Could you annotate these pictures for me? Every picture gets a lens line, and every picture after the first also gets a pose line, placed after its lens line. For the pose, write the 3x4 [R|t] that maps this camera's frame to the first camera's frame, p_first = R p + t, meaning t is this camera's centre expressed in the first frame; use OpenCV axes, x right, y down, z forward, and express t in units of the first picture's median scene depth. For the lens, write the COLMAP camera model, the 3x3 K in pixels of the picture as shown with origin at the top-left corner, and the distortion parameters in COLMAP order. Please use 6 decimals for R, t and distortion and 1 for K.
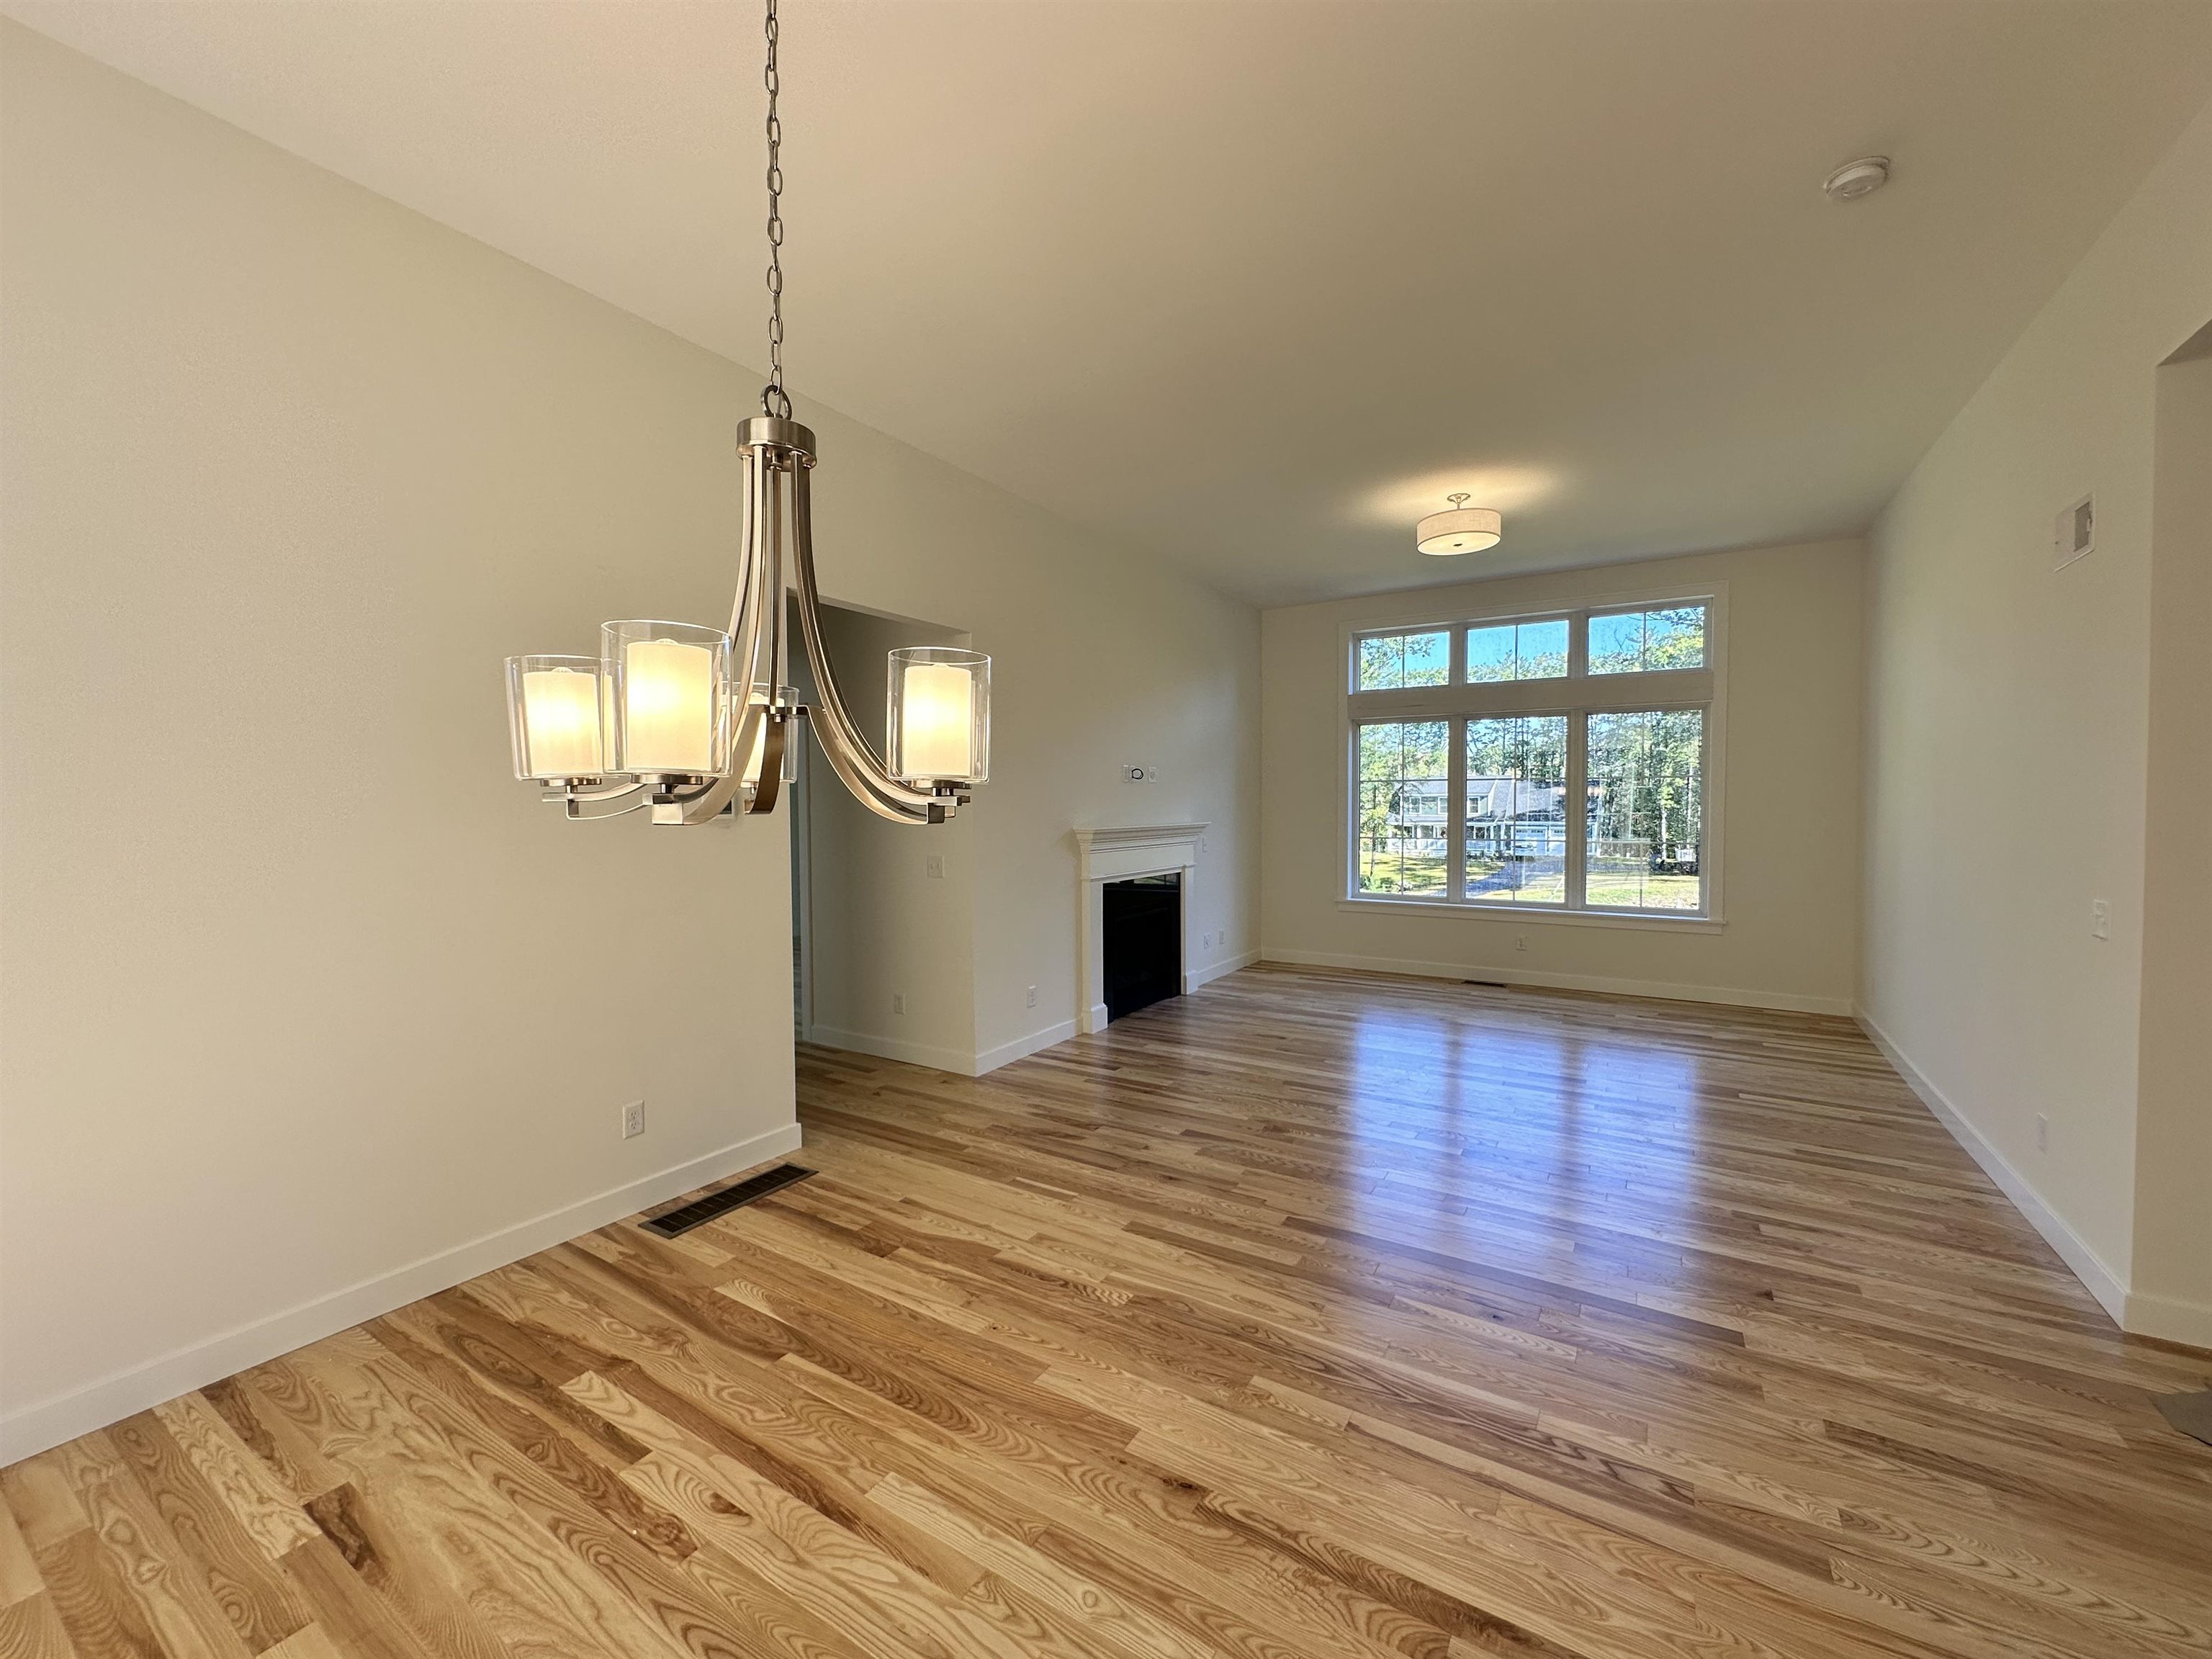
lens RADIAL K [[887.9, 0, 1114.7], [0, 887.9, 827.6], [0, 0, 1]] dist [-0.001039, -0.000037]
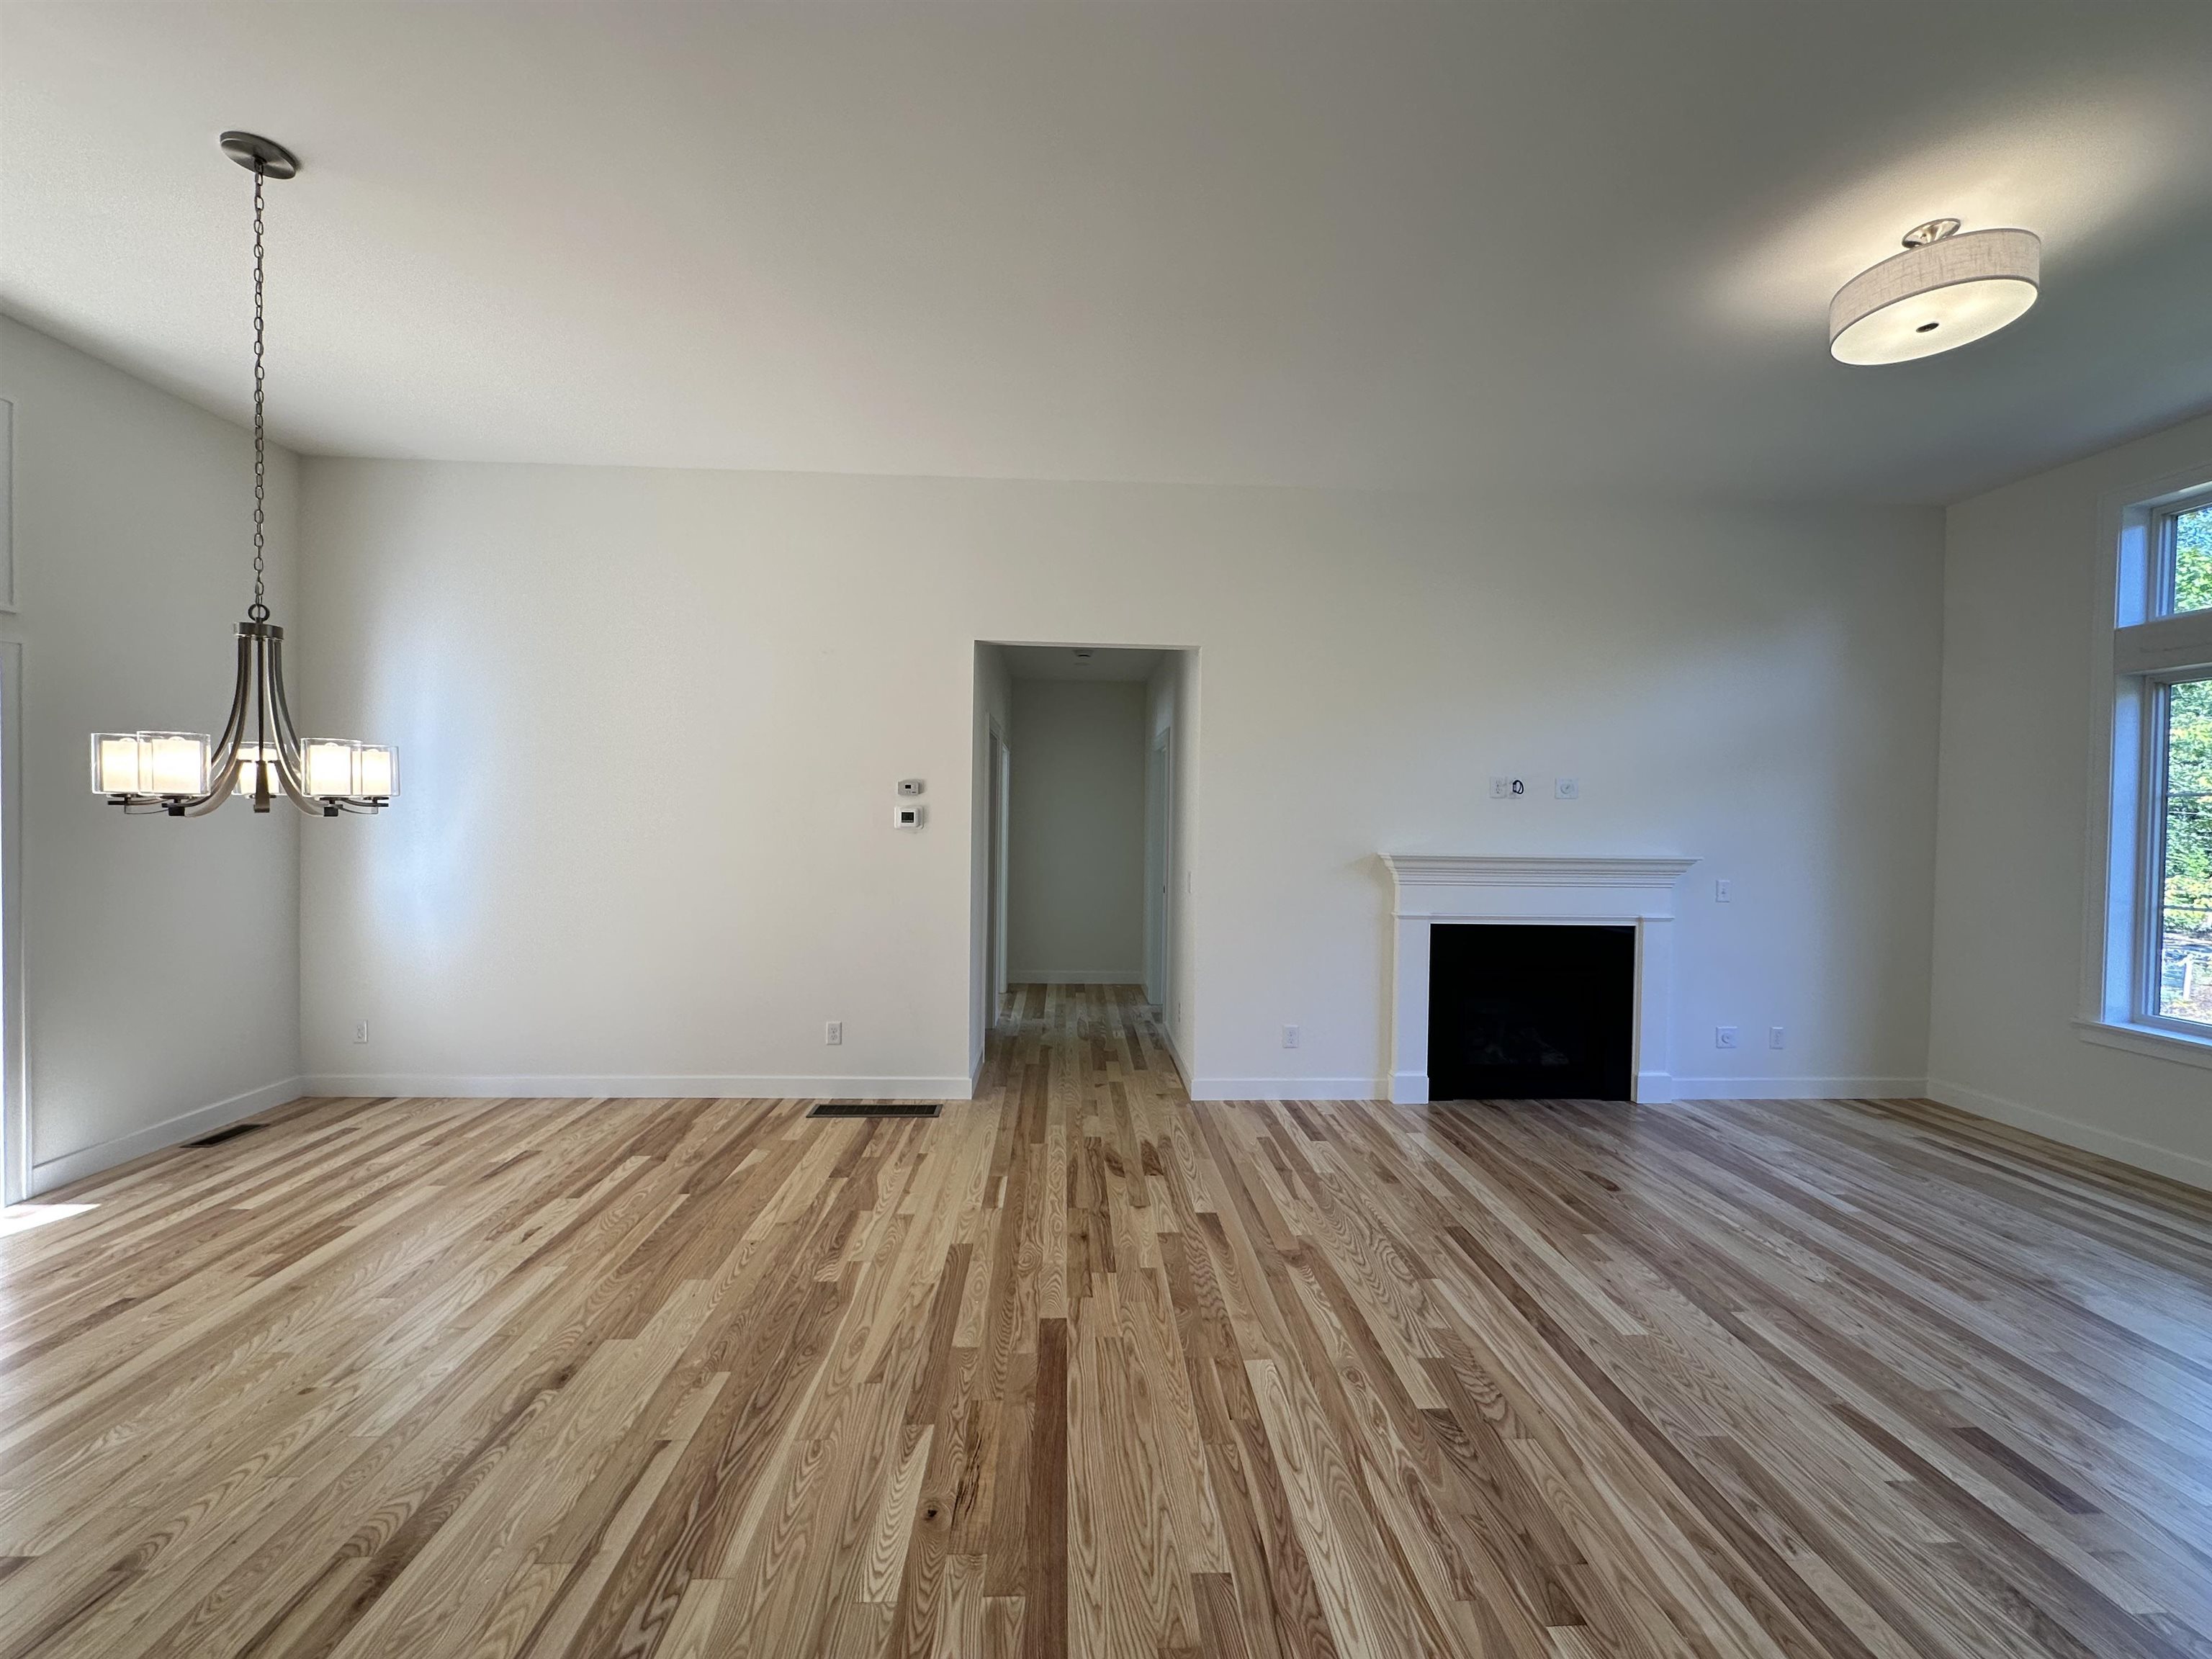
lens RADIAL K [[879.7, 0, 1106.3], [0, 879.7, 834.9], [0, 0, 1]] dist [-0.002376, -0.000454]
pose [[0.565115, 0.031257, -0.824420, 0.863902], [-0.043888, 0.999006, 0.007792, -0.024435], [0.823844, 0.031779, 0.565925, 0.535086]]
